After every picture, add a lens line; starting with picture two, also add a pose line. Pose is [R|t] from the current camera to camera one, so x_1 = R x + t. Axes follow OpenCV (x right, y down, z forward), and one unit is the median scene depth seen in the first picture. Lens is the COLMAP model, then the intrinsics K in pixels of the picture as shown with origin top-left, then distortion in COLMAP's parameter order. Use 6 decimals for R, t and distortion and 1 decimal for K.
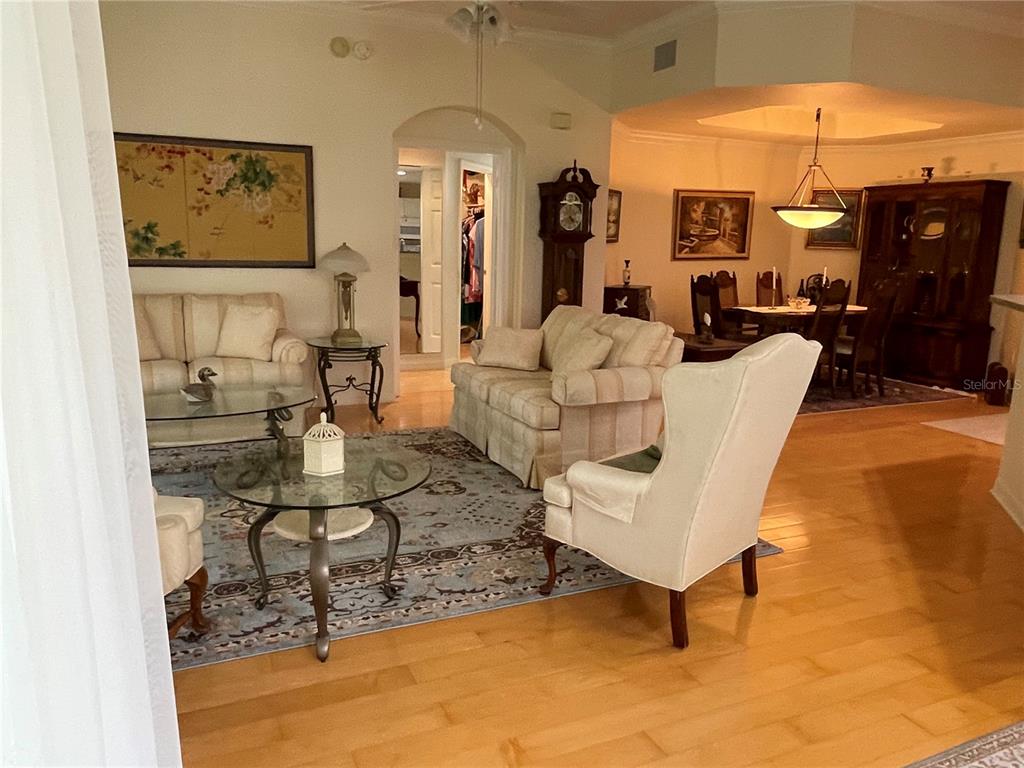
lens RADIAL K [[758.0, 0, 512.0], [0, 758.0, 384.0], [0, 0, 1]] dist [-0.003325, -0.003287]
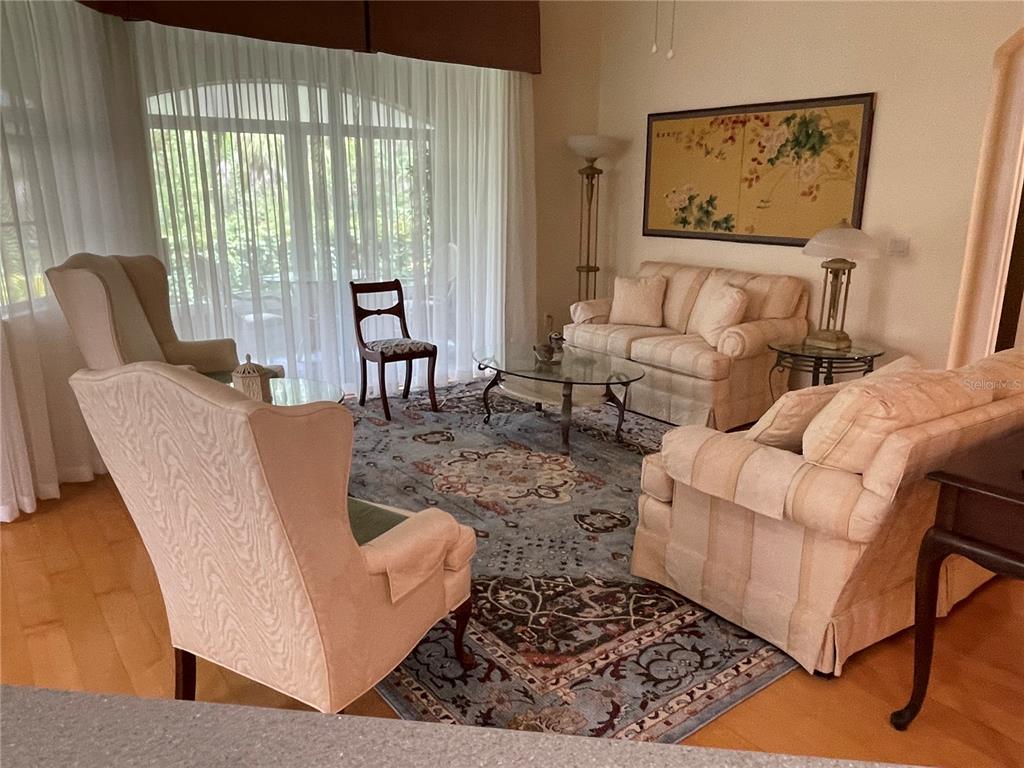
lens RADIAL K [[758.0, 0, 512.0], [0, 758.0, 384.0], [0, 0, 1]] dist [-0.003325, -0.003287]
pose [[0.211741, 0.218111, -0.952677, 0.473702], [-0.192823, 0.964942, 0.178062, -0.097355], [0.958115, 0.145995, 0.246374, 0.519099]]
